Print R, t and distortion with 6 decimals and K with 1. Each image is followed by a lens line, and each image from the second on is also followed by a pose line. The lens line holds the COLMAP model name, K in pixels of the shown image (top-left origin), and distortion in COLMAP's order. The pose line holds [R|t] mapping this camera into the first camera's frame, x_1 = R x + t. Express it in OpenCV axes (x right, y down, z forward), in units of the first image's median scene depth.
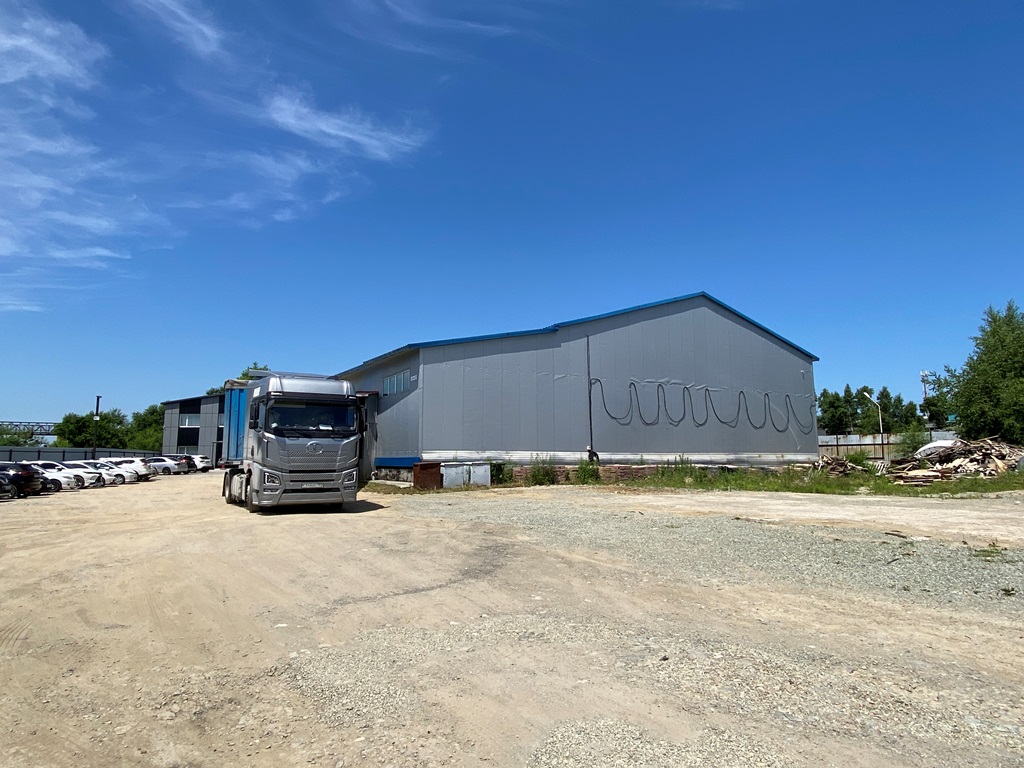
lens RADIAL K [[629.2, 0, 516.0], [0, 629.2, 370.4], [0, 0, 1]] dist [0.059071, -0.072391]
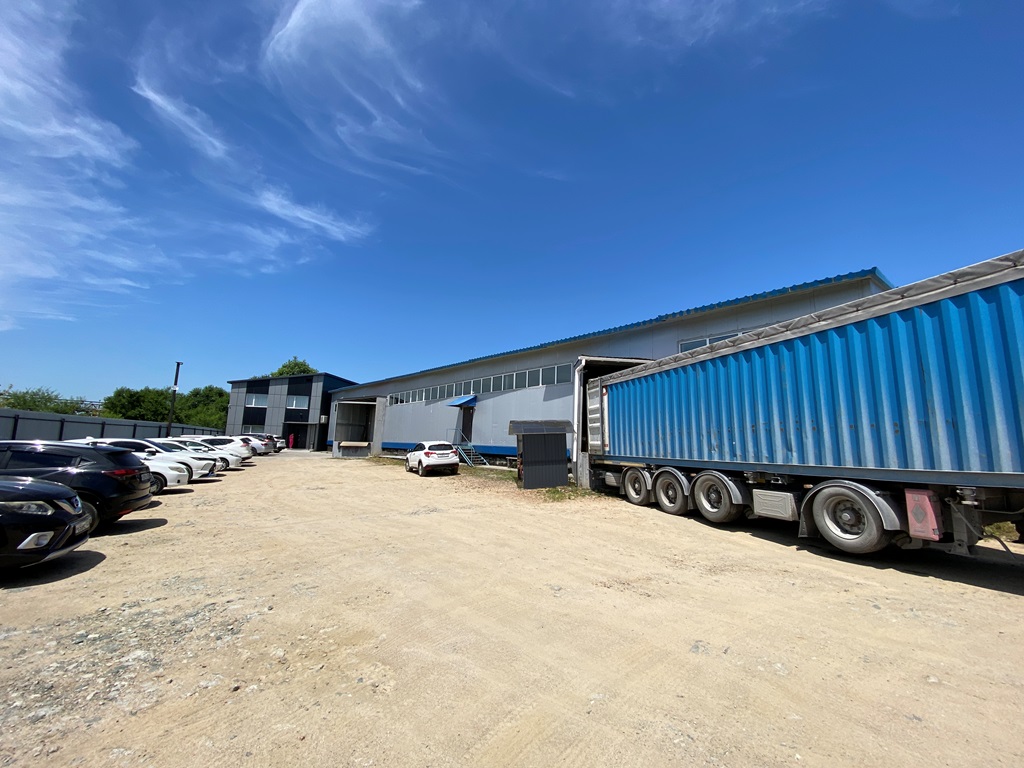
lens RADIAL K [[411.6, 0, 510.5], [0, 411.6, 383.1], [0, 0, 1]] dist [0.024195, -0.023414]
pose [[0.983066, 0.057795, 0.173901, -0.346775], [-0.056305, 0.998322, -0.013490, 0.056003], [-0.174389, 0.003470, 0.984671, 0.415546]]
